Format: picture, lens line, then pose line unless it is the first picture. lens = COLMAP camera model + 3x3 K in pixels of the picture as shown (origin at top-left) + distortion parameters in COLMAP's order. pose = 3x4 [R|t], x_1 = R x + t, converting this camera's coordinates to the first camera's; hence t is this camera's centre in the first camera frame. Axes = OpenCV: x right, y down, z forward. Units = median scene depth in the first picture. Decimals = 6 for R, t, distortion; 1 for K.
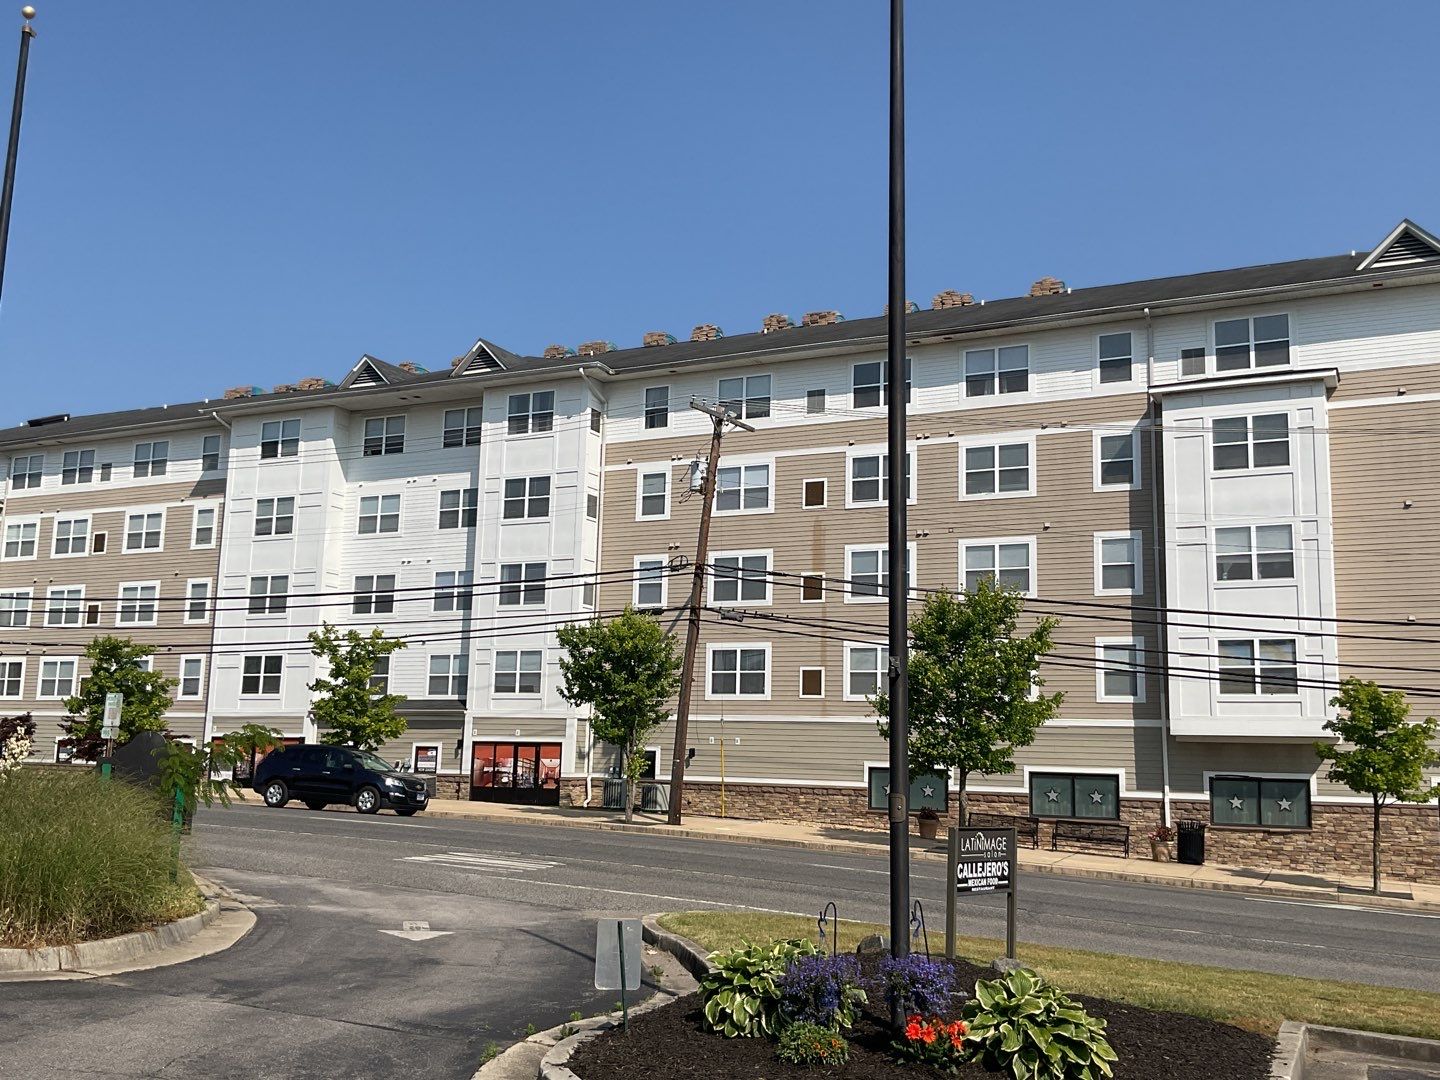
lens RADIAL K [[1385.0, 0, 707.4], [0, 1385.0, 538.6], [0, 0, 1]] dist [0.125780, -0.290197]
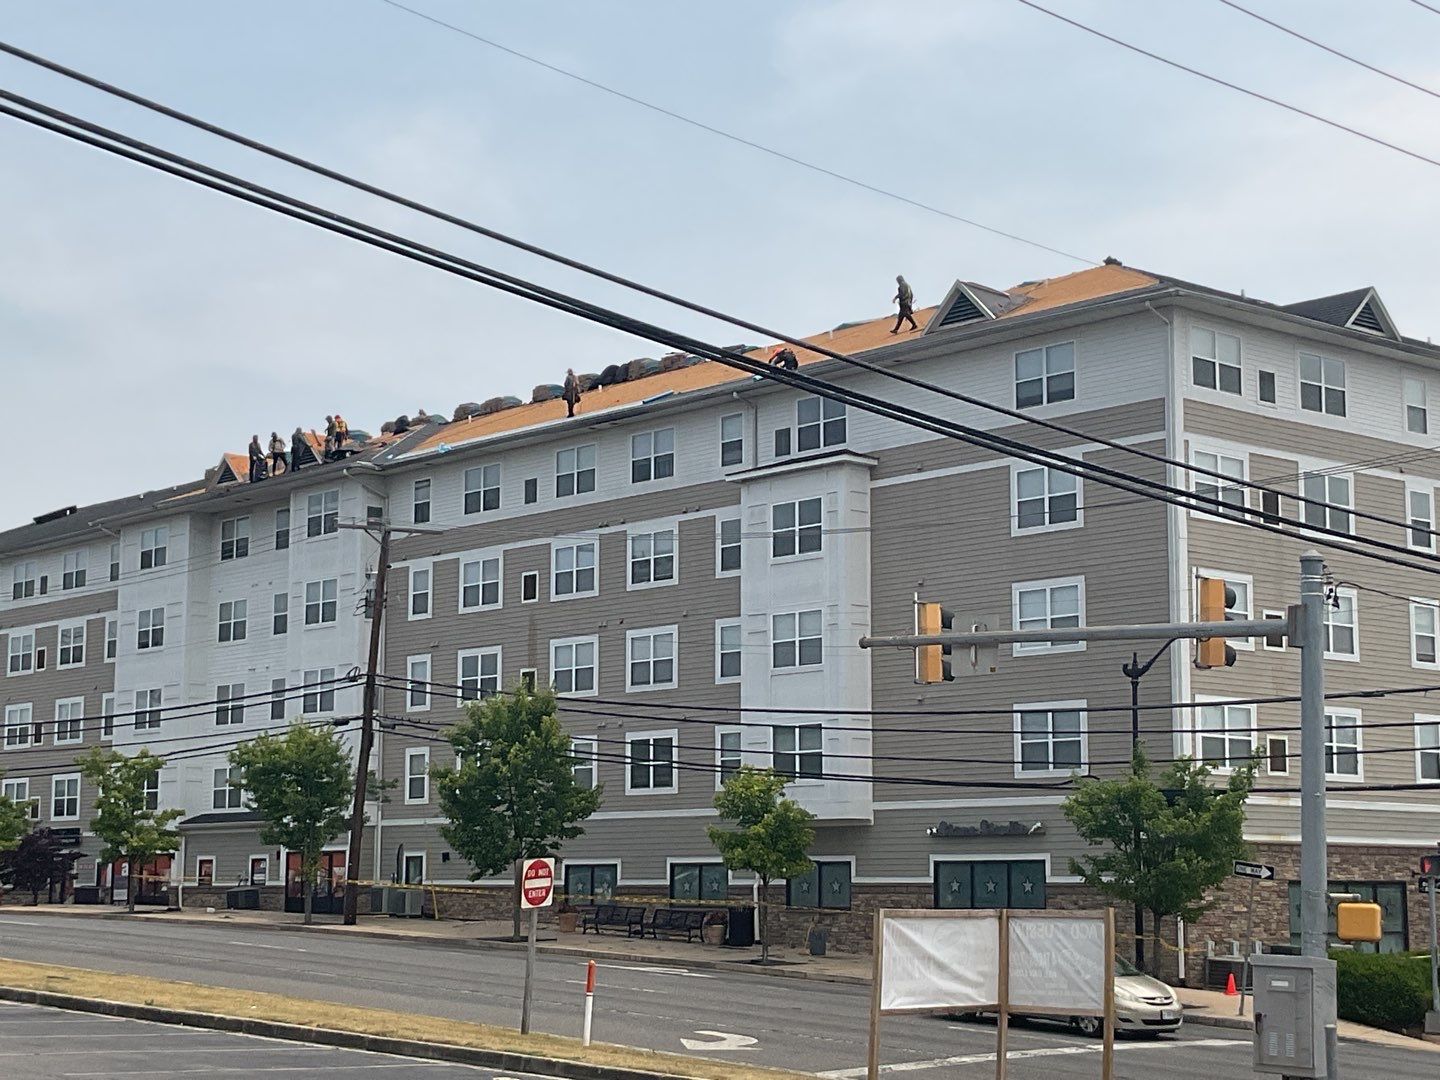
lens RADIAL K [[2455.1, 0, 715.1], [0, 2455.1, 540.7], [0, 0, 1]] dist [0.058548, 0.266645]
pose [[0.931506, -0.076662, -0.355555, 0.838911], [0.082983, 0.996548, 0.002536, -0.060556], [0.354133, -0.031867, 0.934652, -0.581617]]
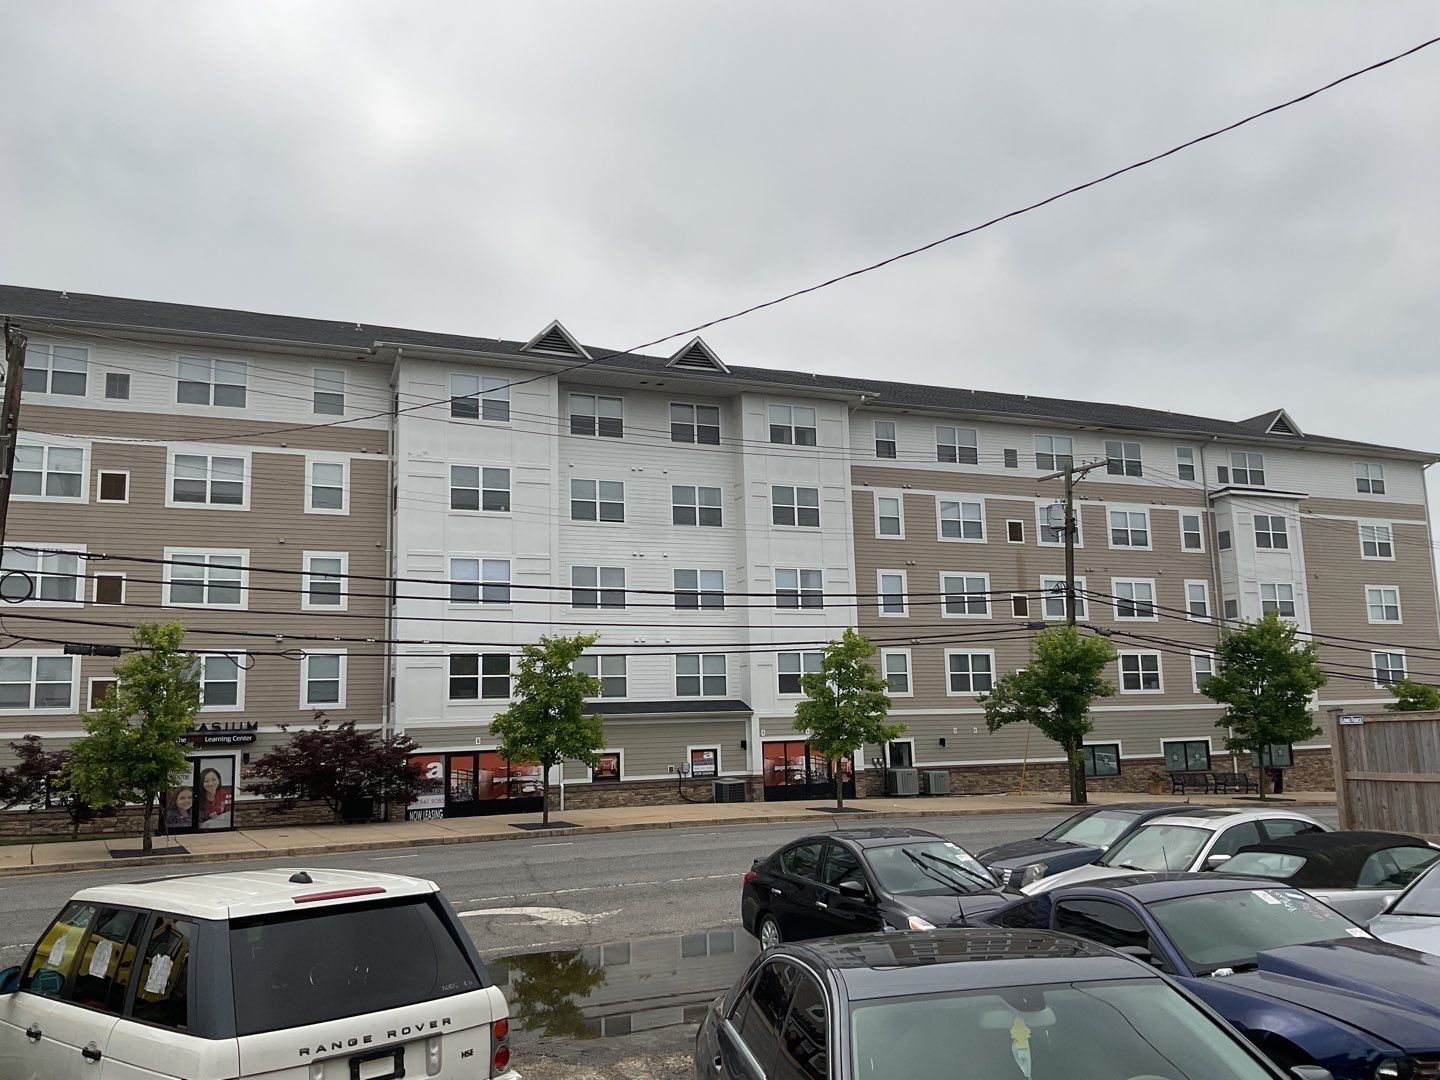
lens RADIAL K [[1187.2, 0, 715.1], [0, 1187.2, 542.5], [0, 0, 1]] dist [0.114723, -0.248638]
pose [[0.629015, 0.077376, 0.773533, -0.965627], [-0.078302, 0.996280, -0.035984, 0.039249], [-0.773439, -0.037935, 0.632734, 0.537688]]
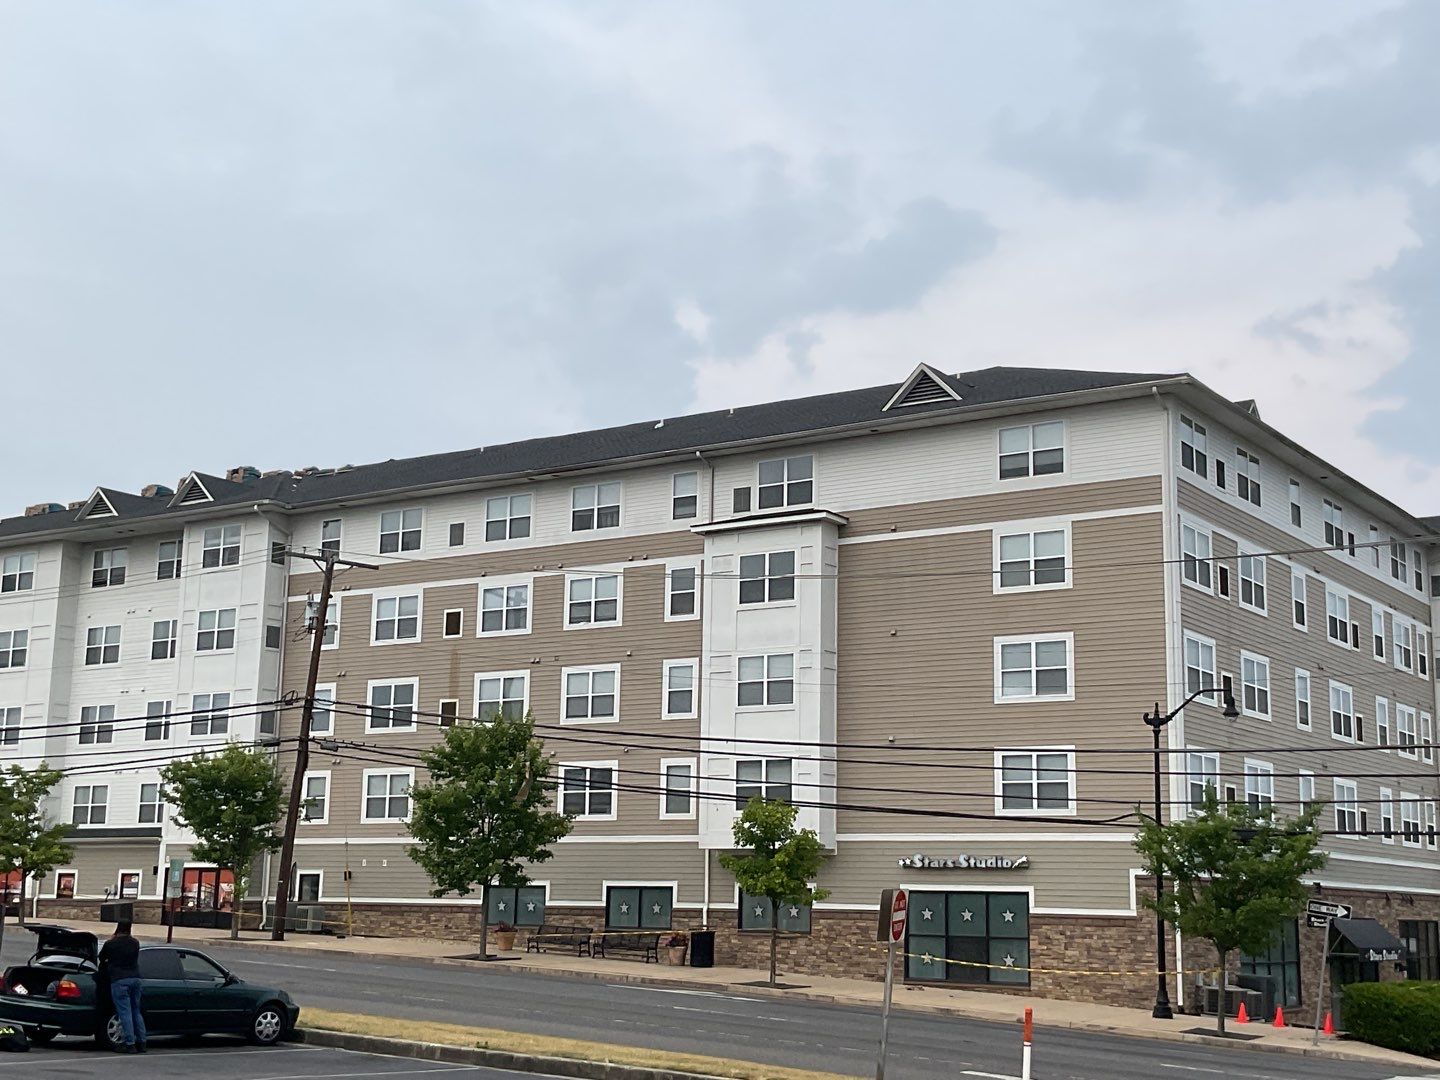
lens RADIAL K [[1904.6, 0, 706.9], [0, 1904.6, 541.1], [0, 0, 1]] dist [0.112242, -0.198393]
pose [[0.992122, -0.032202, -0.121063, 0.457221], [0.028812, 0.999145, -0.029648, -0.047930], [0.121914, 0.025927, 0.992202, -0.418338]]
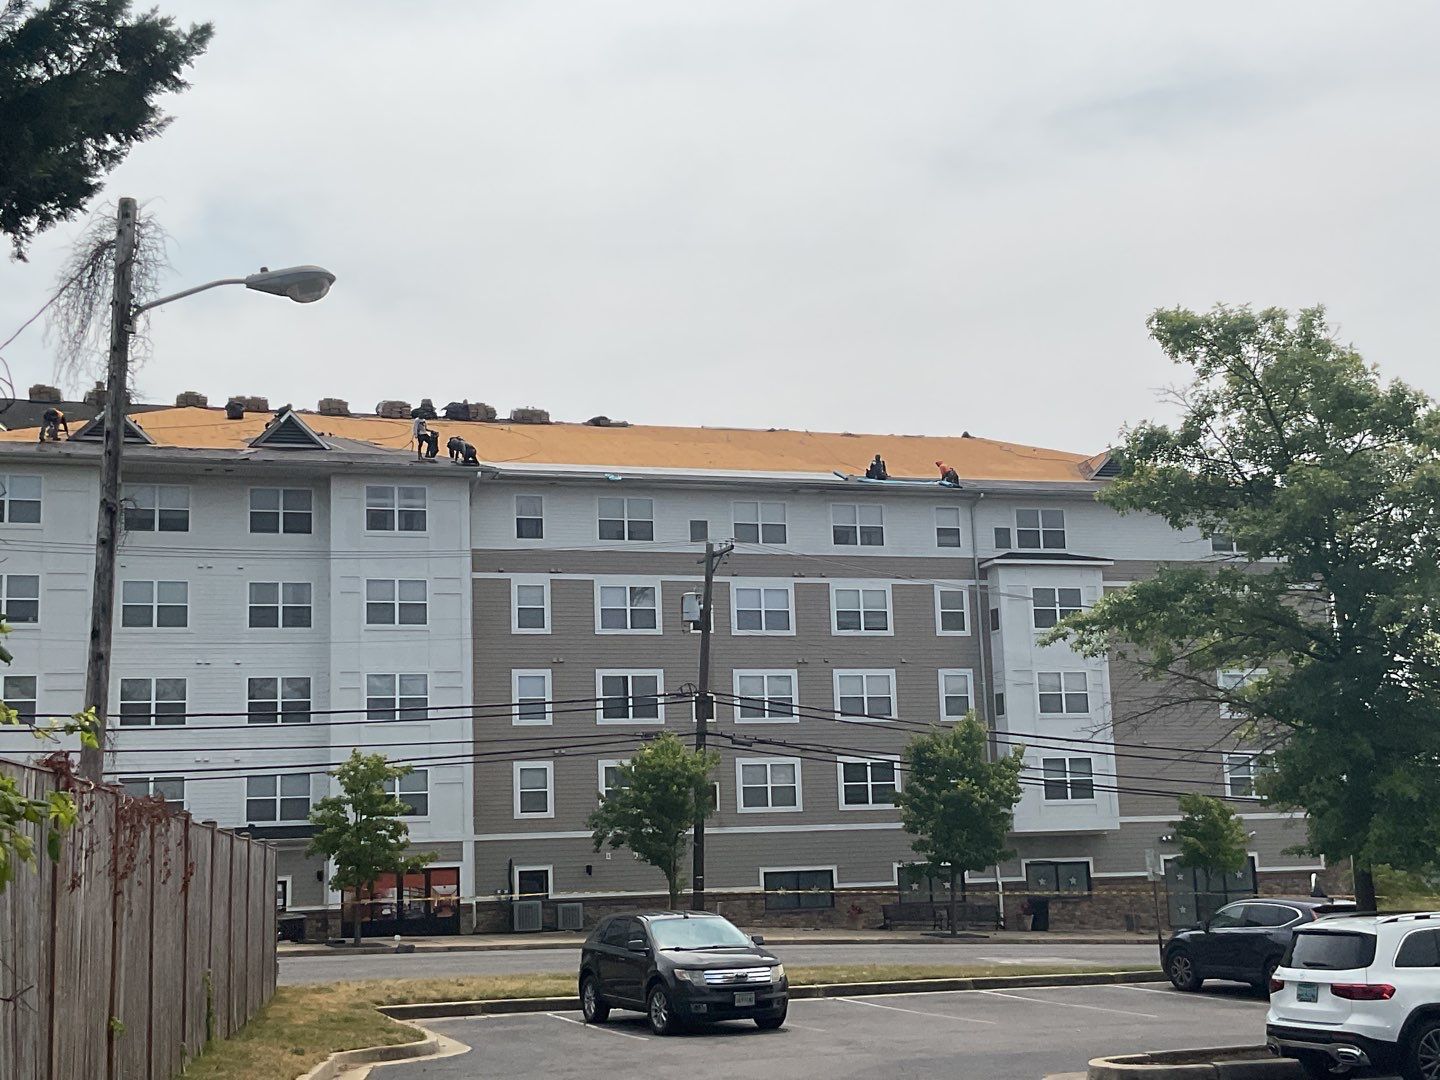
lens RADIAL K [[1844.9, 0, 706.1], [0, 1844.9, 541.8], [0, 0, 1]] dist [0.098646, -0.146684]
pose [[0.713172, 0.073357, 0.697141, -0.941885], [-0.057304, 0.997282, -0.046318, -0.026909], [-0.698643, -0.006916, 0.715437, -0.018258]]
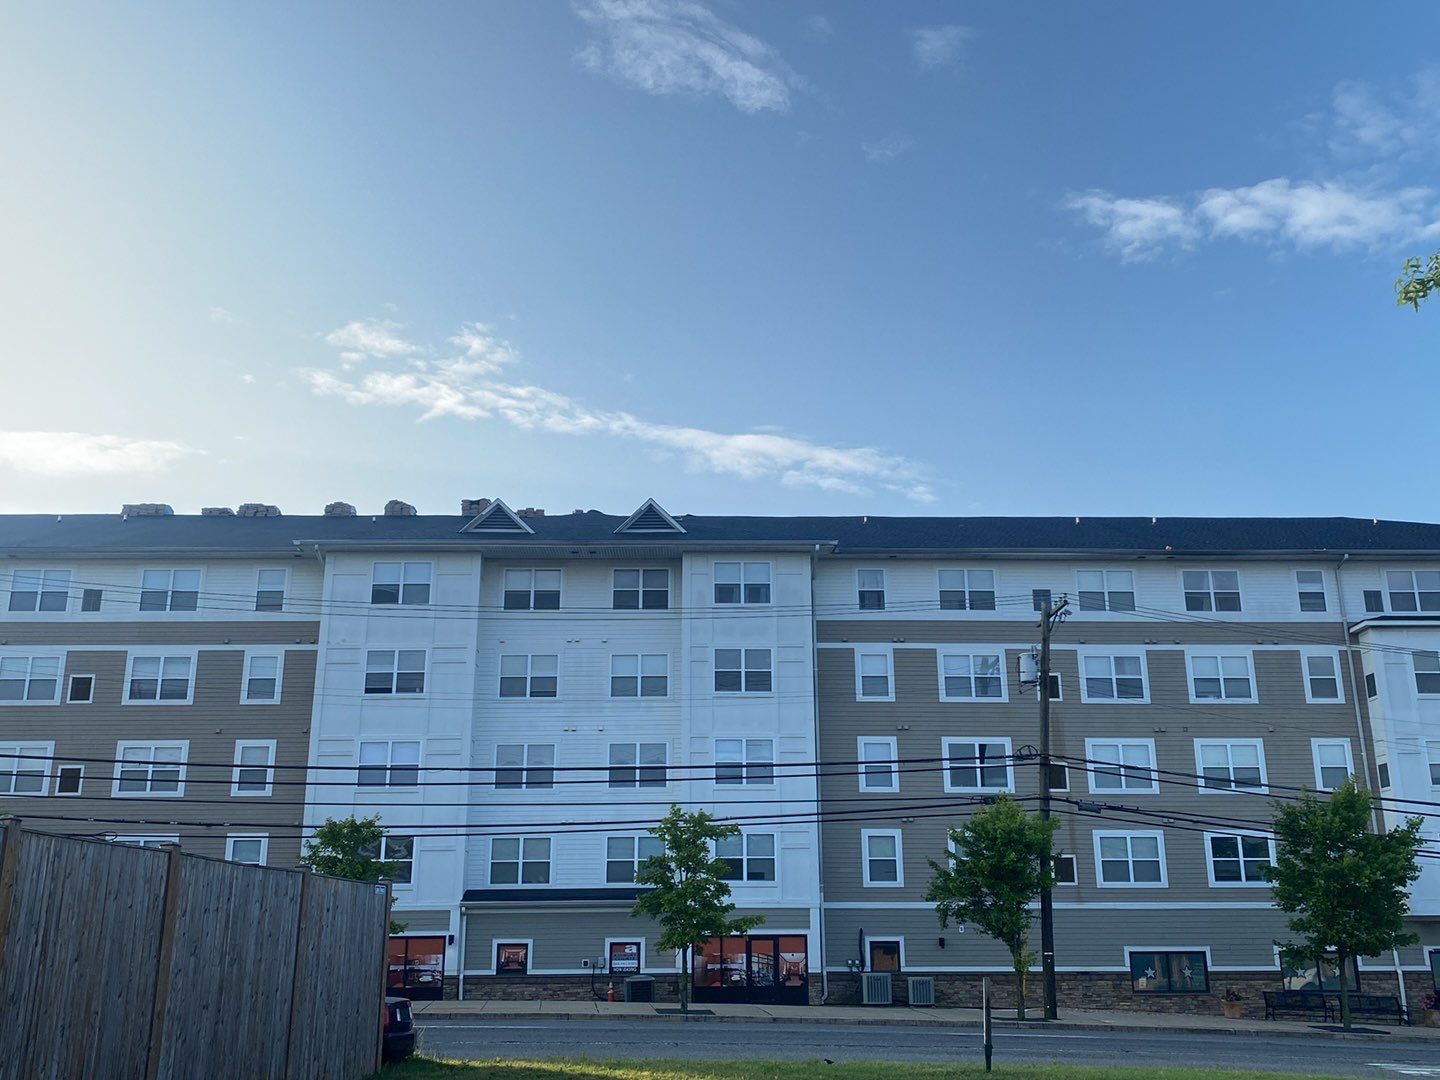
lens RADIAL K [[1362.8, 0, 726.0], [0, 1362.8, 518.3], [0, 0, 1]] dist [0.159088, -0.406129]
pose [[0.879666, 0.116449, 0.461115, -0.664108], [-0.047678, 0.986269, -0.158116, 0.019395], [-0.473196, 0.117104, 0.873139, 0.183140]]
